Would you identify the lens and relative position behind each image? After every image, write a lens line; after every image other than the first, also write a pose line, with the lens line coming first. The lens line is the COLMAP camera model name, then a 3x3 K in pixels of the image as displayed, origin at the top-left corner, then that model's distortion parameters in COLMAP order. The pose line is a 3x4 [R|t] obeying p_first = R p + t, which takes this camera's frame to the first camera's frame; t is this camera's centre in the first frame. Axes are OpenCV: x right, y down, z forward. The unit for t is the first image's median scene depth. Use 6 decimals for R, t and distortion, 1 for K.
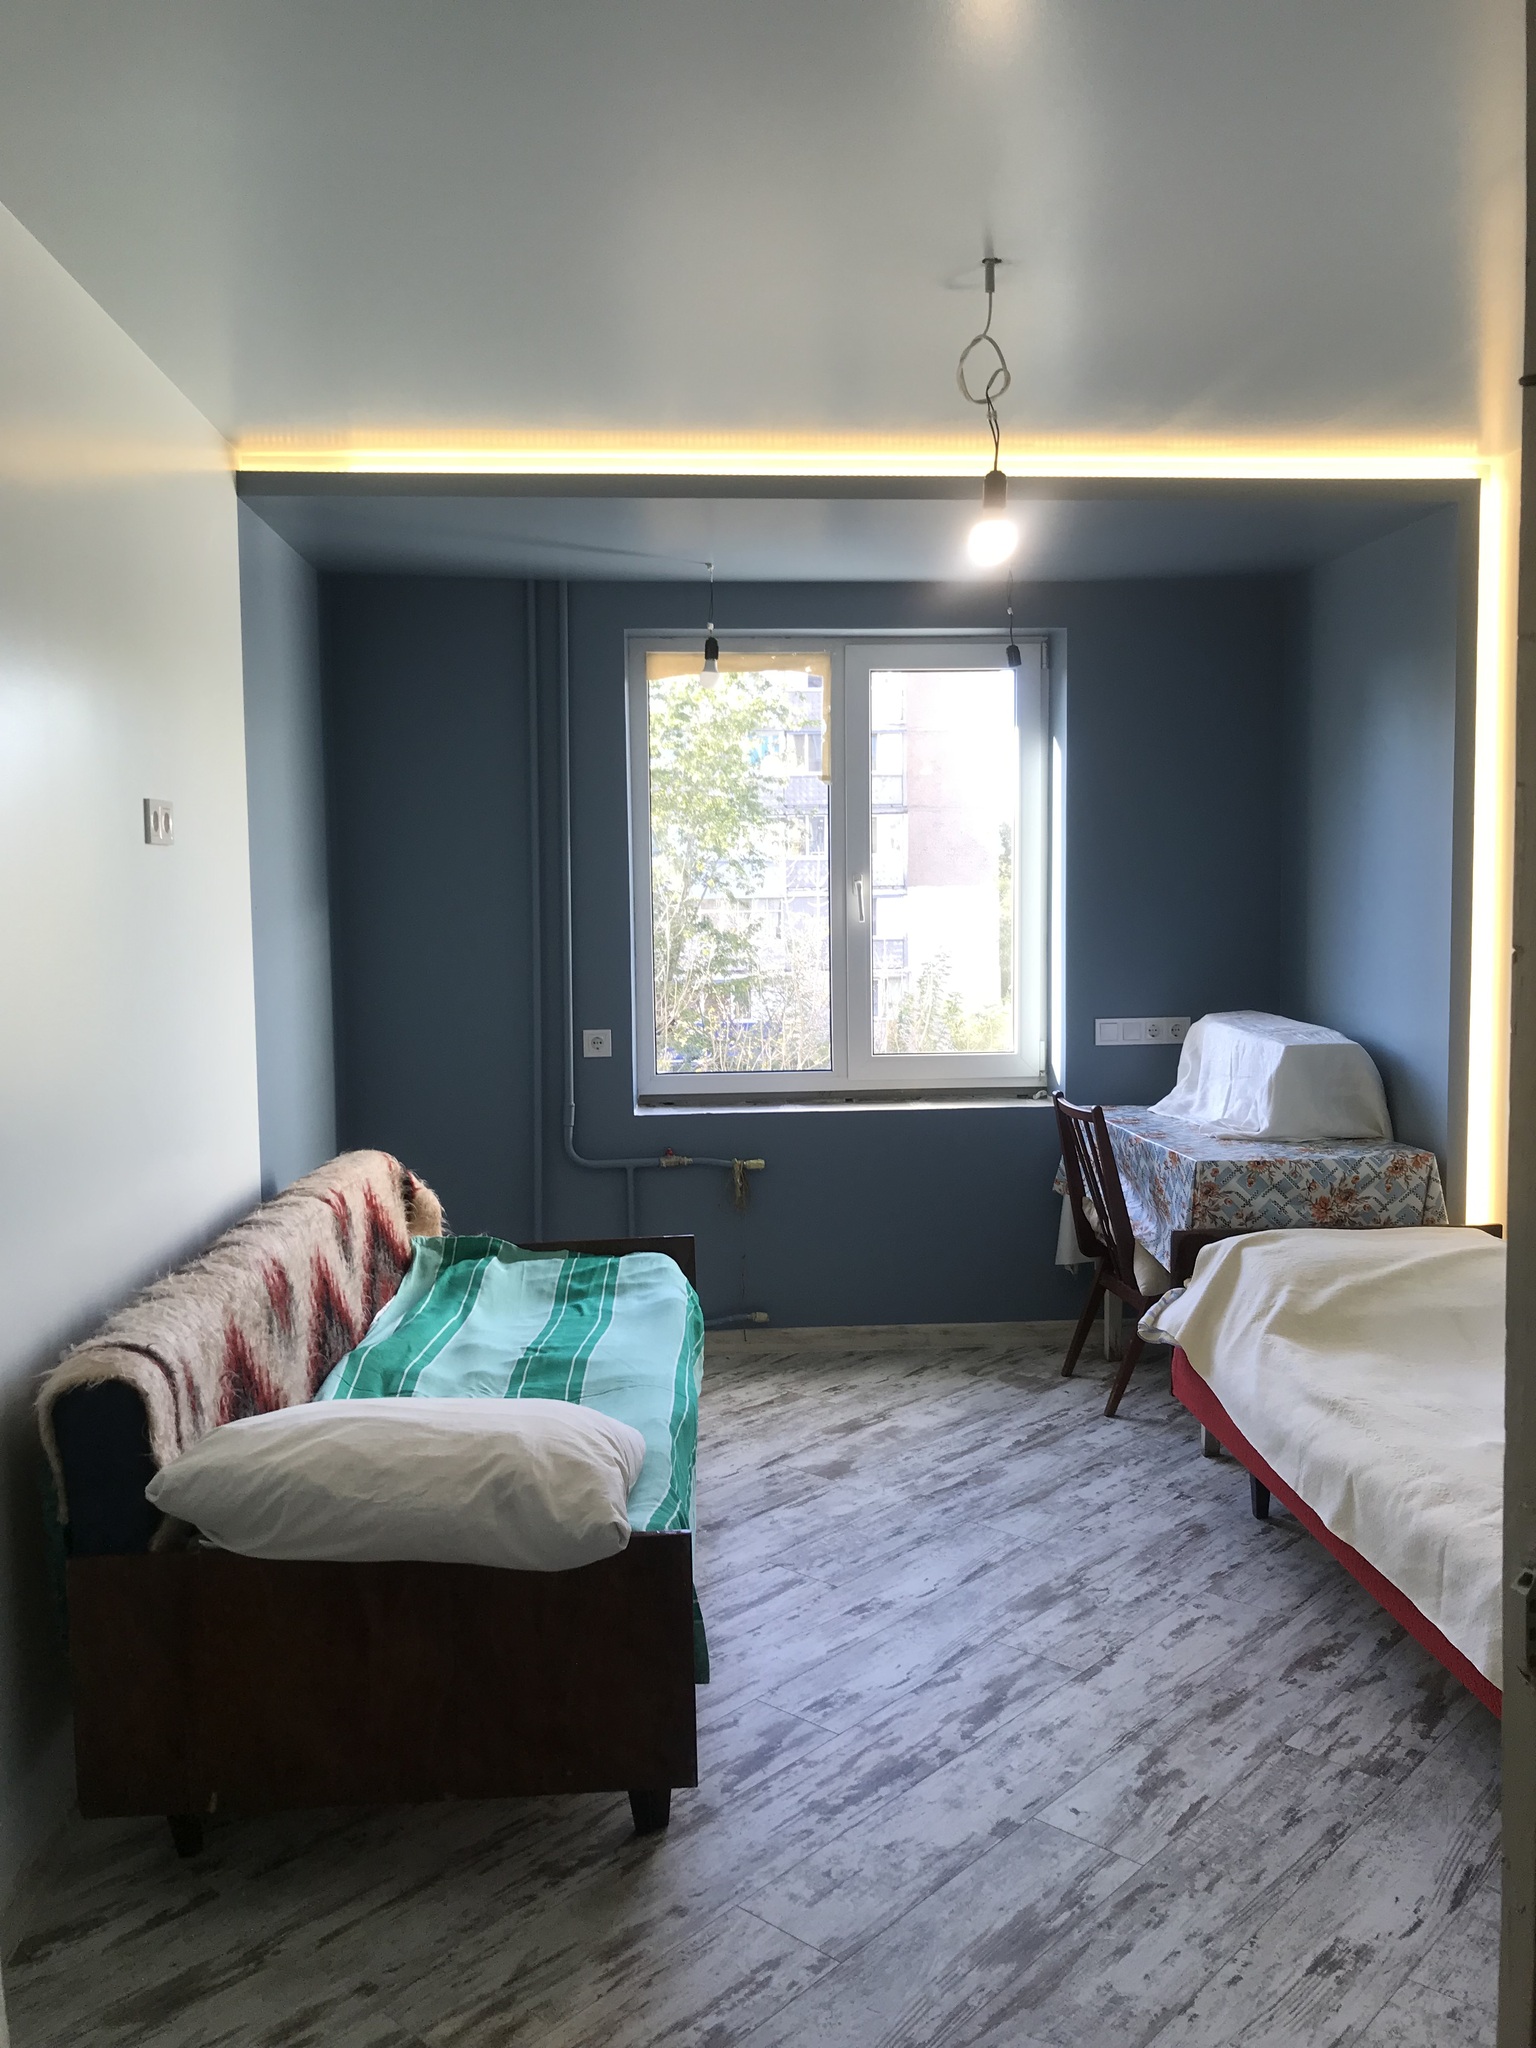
lens RADIAL K [[1639.5, 0, 795.5], [0, 1639.5, 987.9], [0, 0, 1]] dist [0.017581, -0.019262]
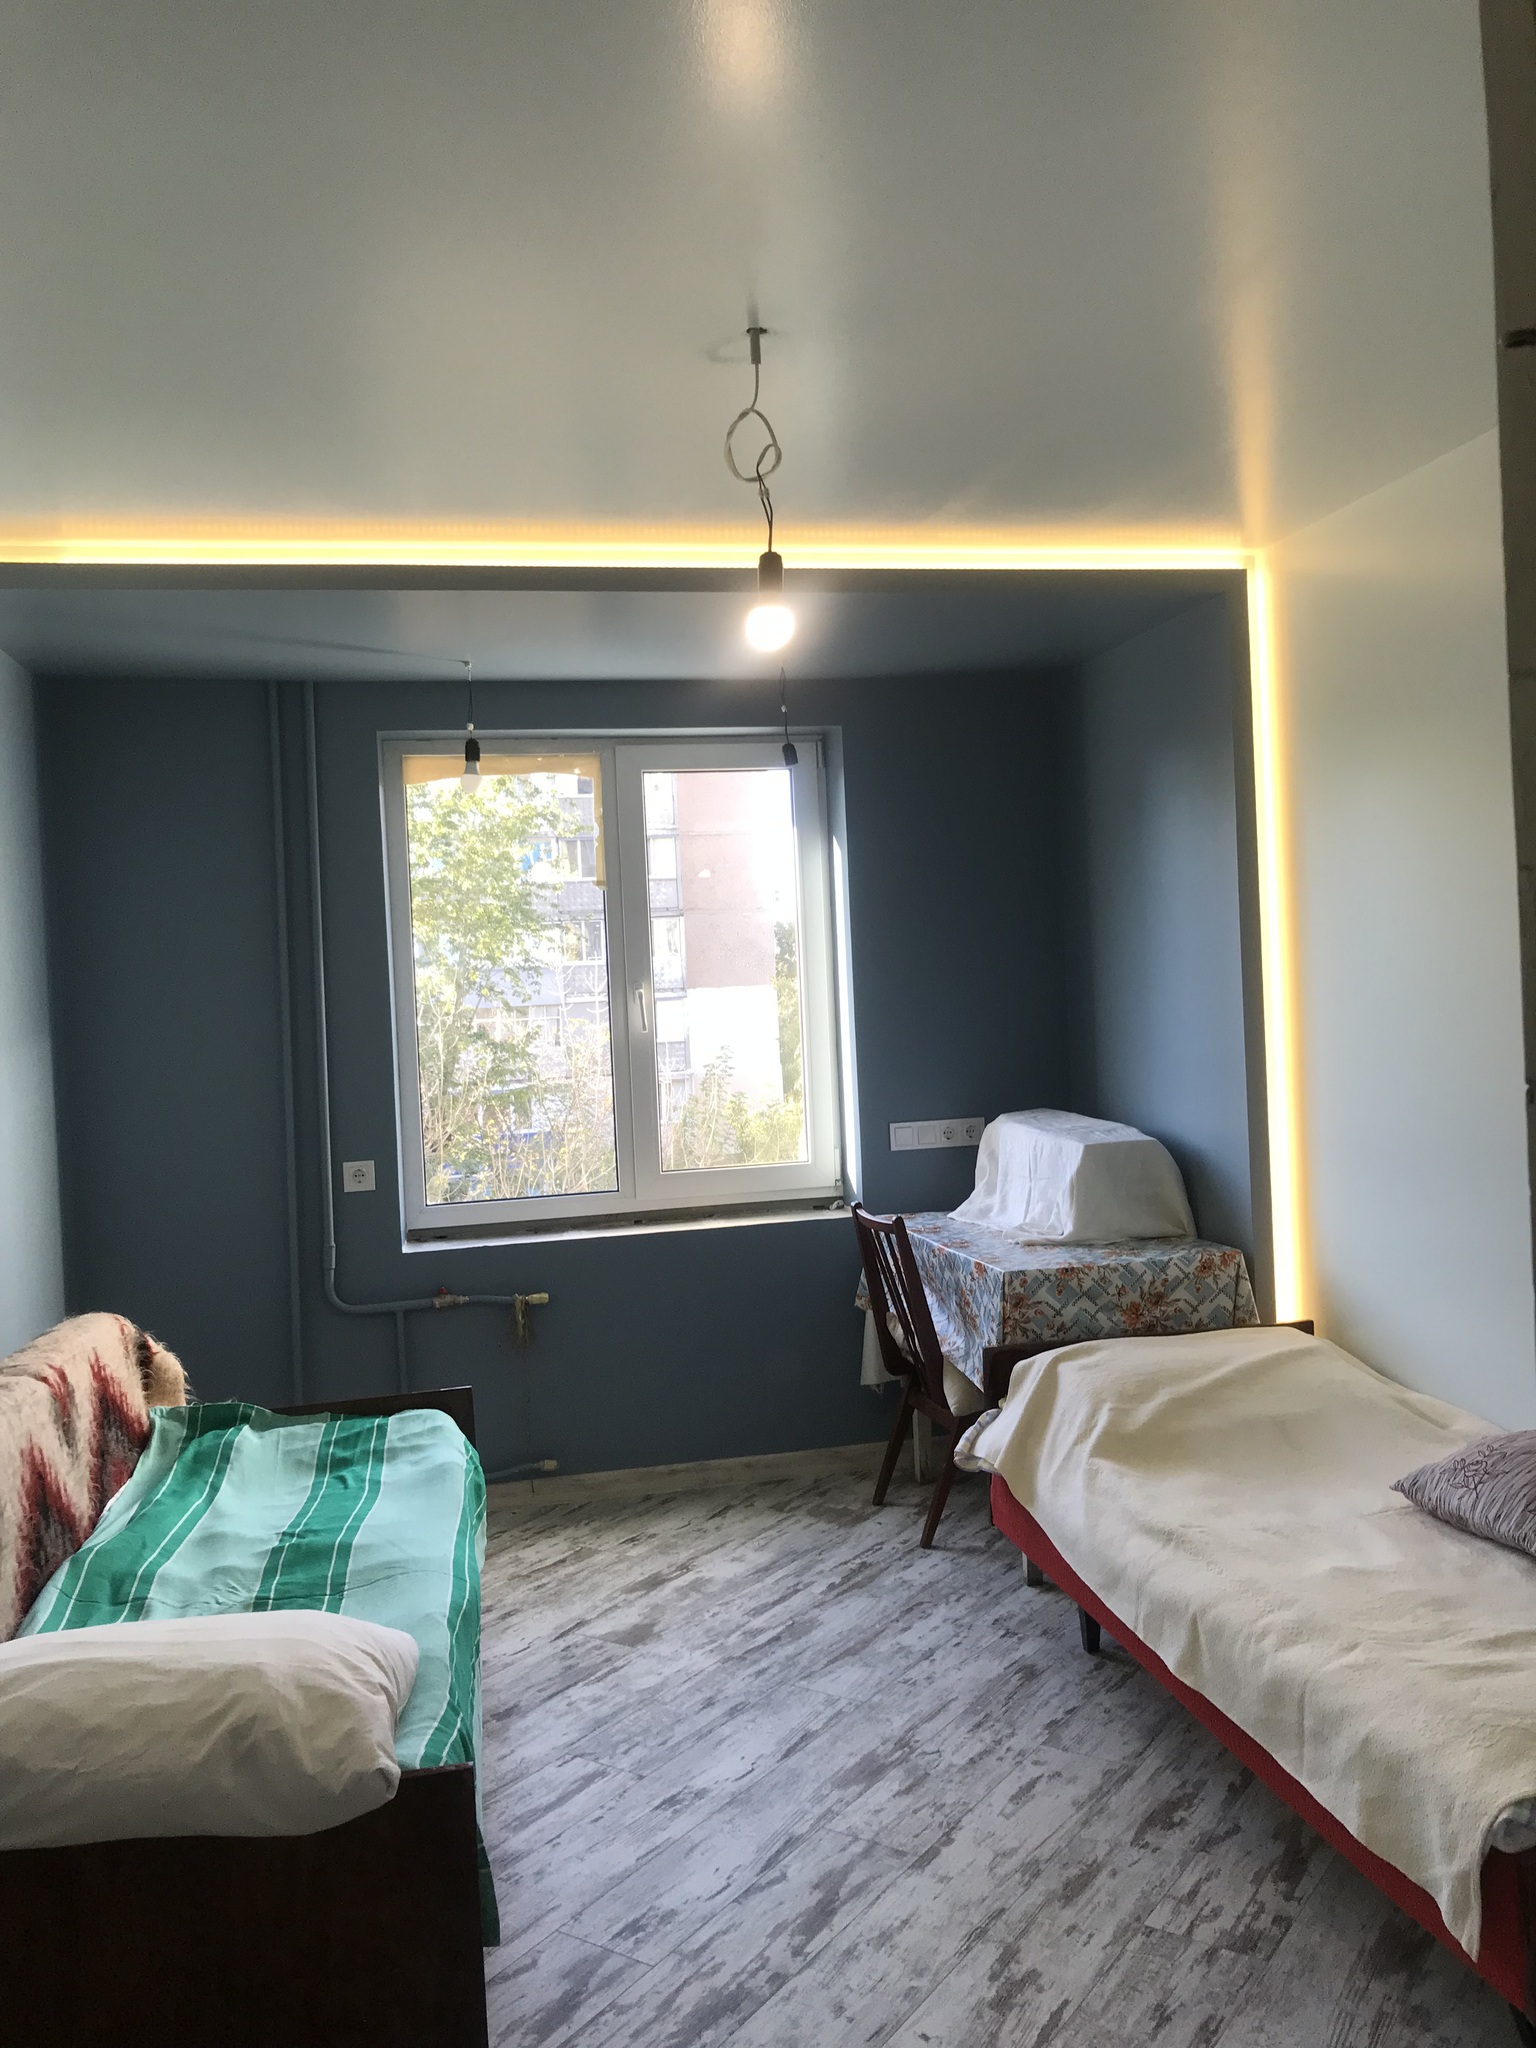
lens RADIAL K [[1639.5, 0, 791.8], [0, 1639.5, 992.5], [0, 0, 1]] dist [0.017581, -0.019262]
pose [[0.990579, -0.035633, 0.132228, 0.001314], [0.043387, 0.997475, -0.056230, -0.008375], [-0.129890, 0.061437, 0.989623, 0.061203]]
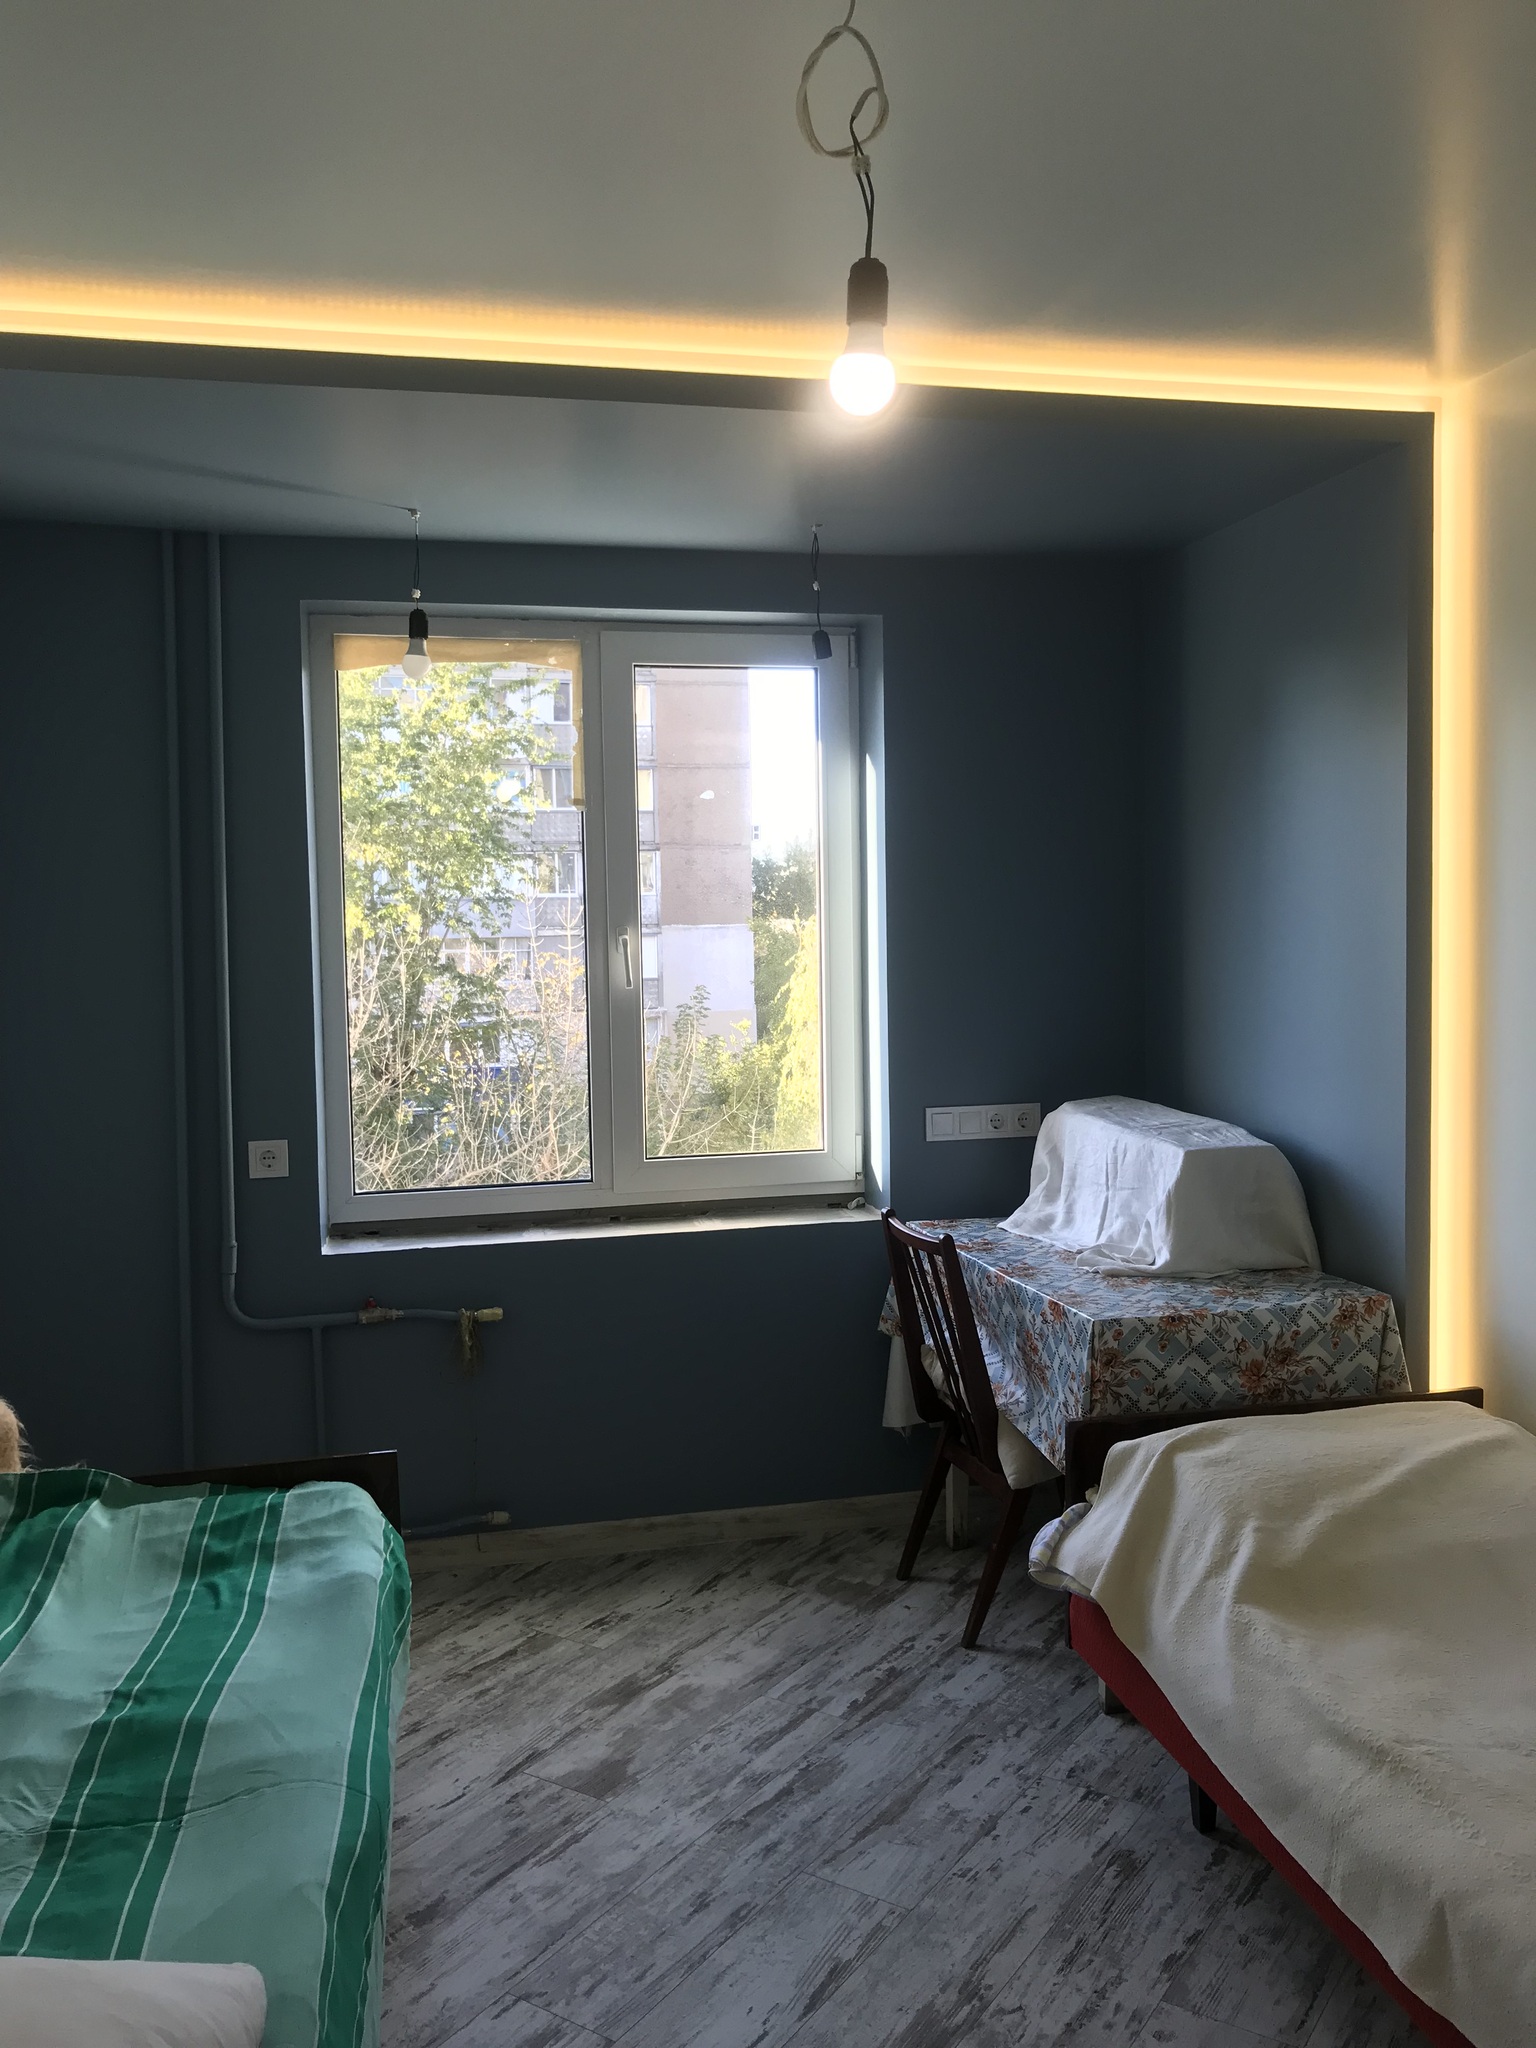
lens RADIAL K [[1639.5, 0, 799.7], [0, 1639.5, 1007.6], [0, 0, 1]] dist [0.017581, -0.019262]
pose [[0.988143, -0.013663, 0.152925, 0.003277], [0.015234, 0.999843, -0.009102, -0.029914], [-0.152777, 0.011324, 0.988196, 0.289582]]
